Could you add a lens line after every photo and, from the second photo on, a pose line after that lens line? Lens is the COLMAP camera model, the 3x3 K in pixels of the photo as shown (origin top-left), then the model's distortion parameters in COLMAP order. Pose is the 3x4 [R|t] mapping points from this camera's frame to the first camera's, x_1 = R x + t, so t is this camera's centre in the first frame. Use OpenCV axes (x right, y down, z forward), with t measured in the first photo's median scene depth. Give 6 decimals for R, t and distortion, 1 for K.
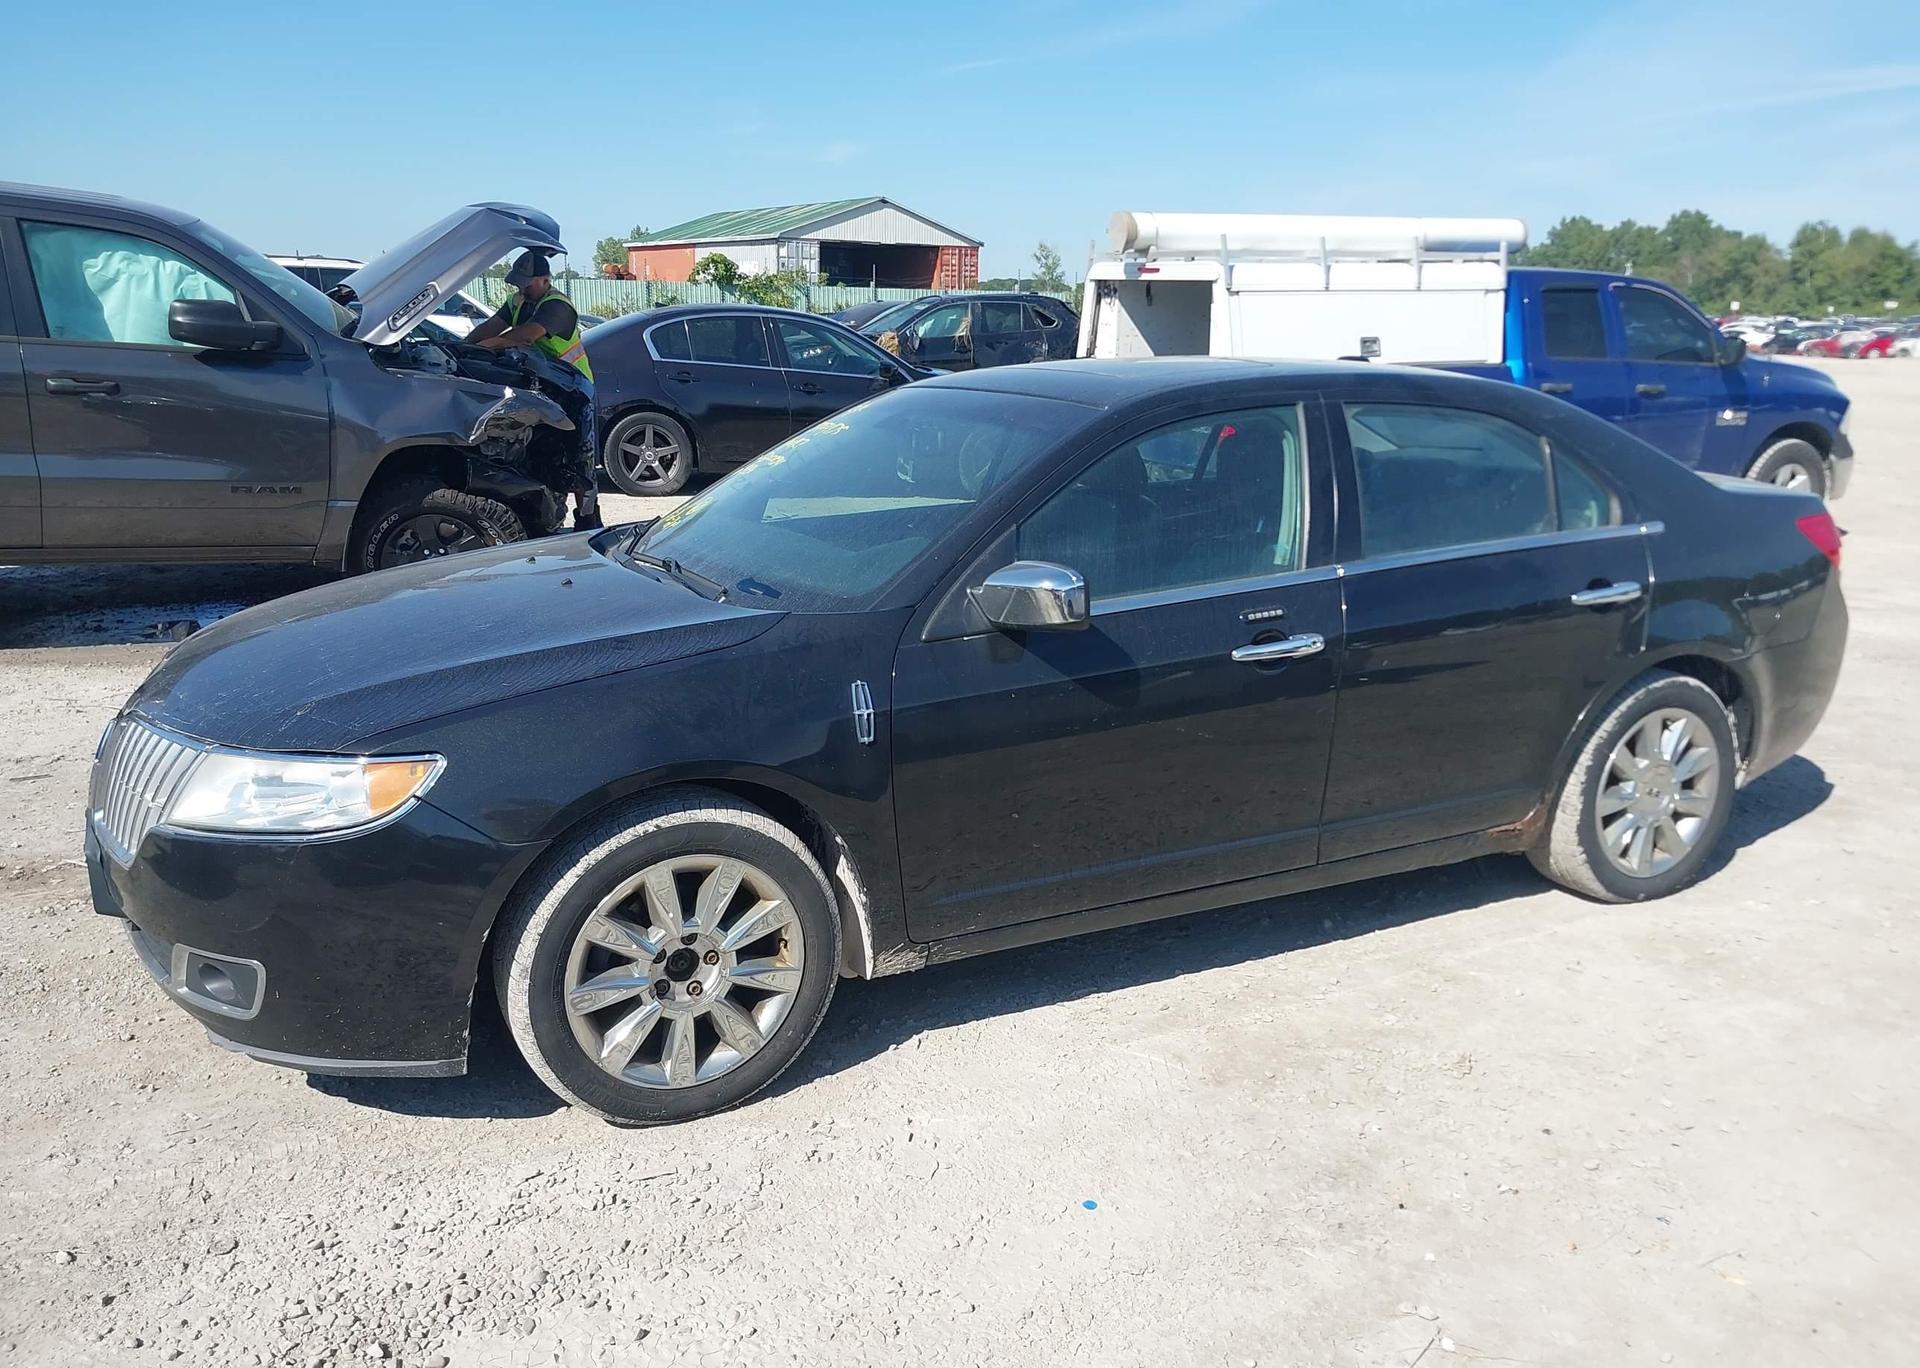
lens RADIAL K [[1591.8, 0, 960.0], [0, 1591.8, 684.0], [0, 0, 1]] dist [0.042420, -0.012658]
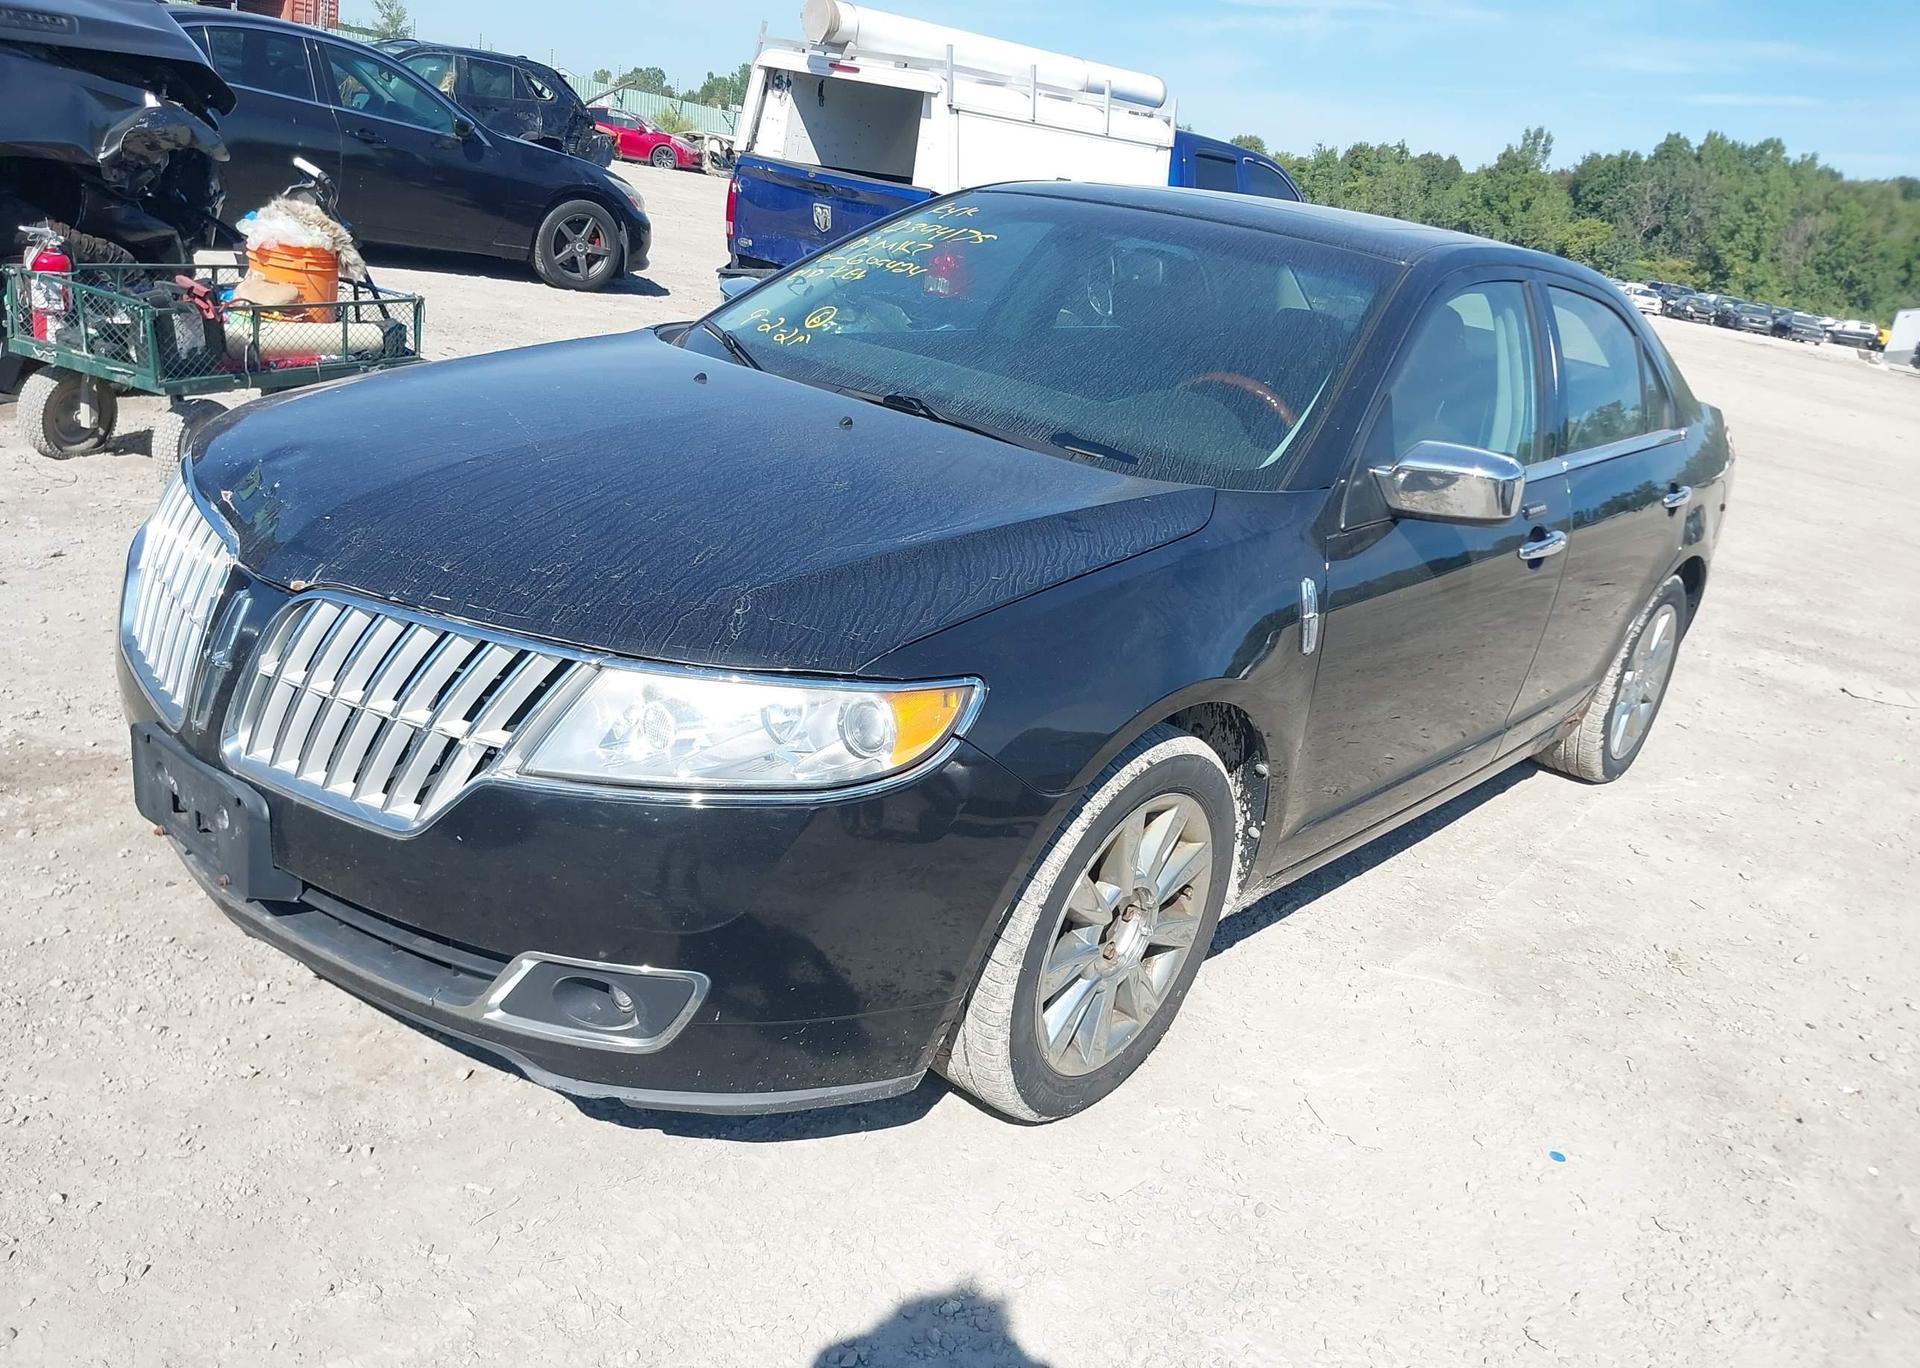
lens RADIAL K [[1552.2, 0, 960.0], [0, 1552.2, 684.0], [0, 0, 1]] dist [0.029574, -0.024502]
pose [[0.908666, 0.003377, 0.417509, -0.412386], [-0.054993, 0.992223, 0.111663, -0.020702], [-0.413886, -0.124425, 0.901786, 0.240532]]
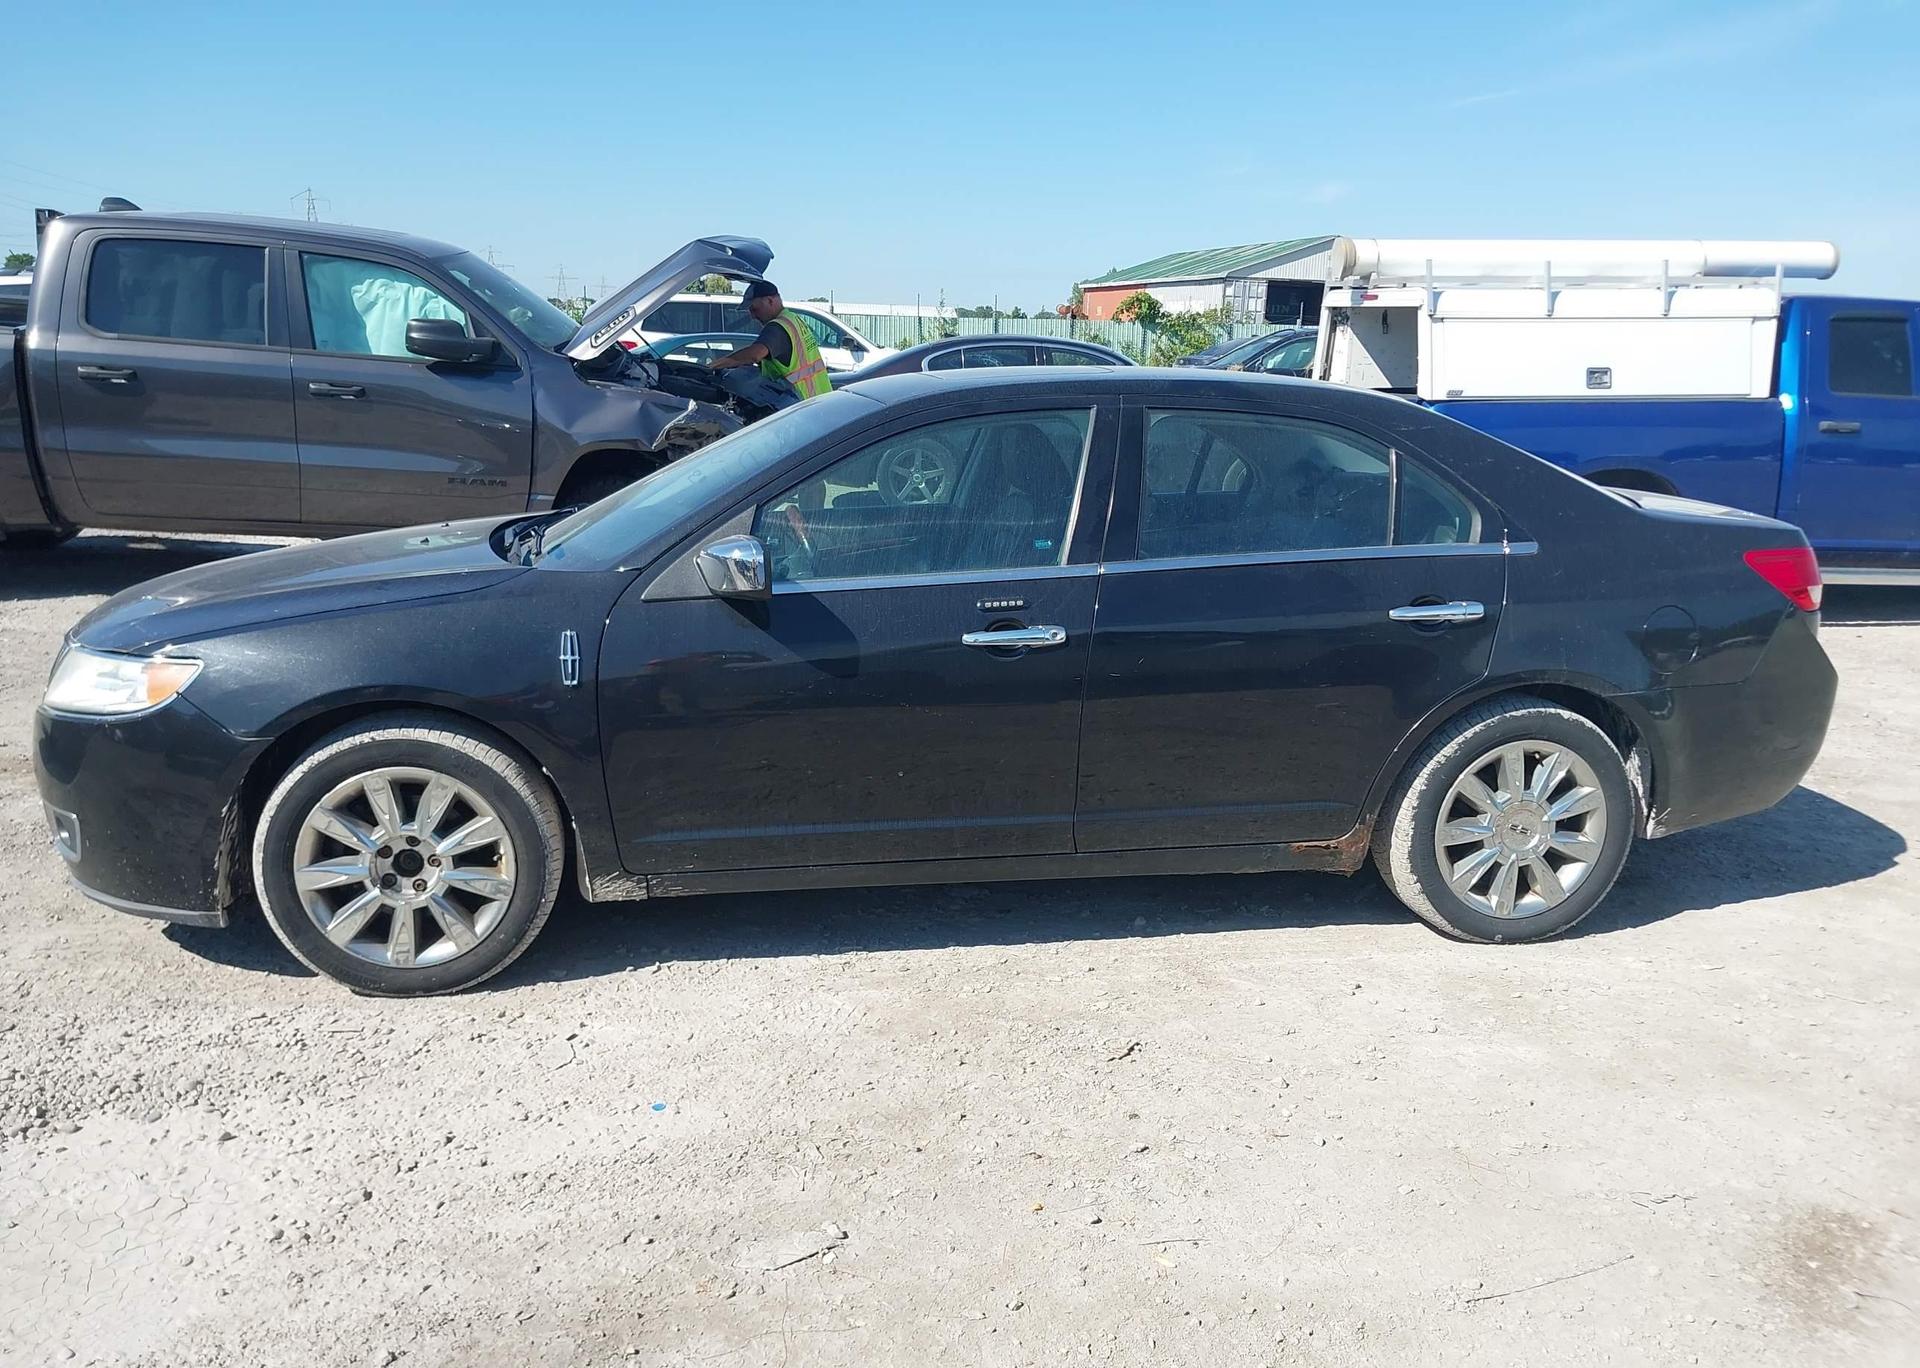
lens RADIAL K [[1603.3, 0, 960.0], [0, 1603.3, 684.0], [0, 0, 1]] dist [0.031280, 0.001843]
pose [[0.952579, 0.070695, -0.295965, 0.392442], [-0.078642, 0.996790, -0.015016, 0.022562], [0.293953, 0.037579, 0.955081, -0.006735]]
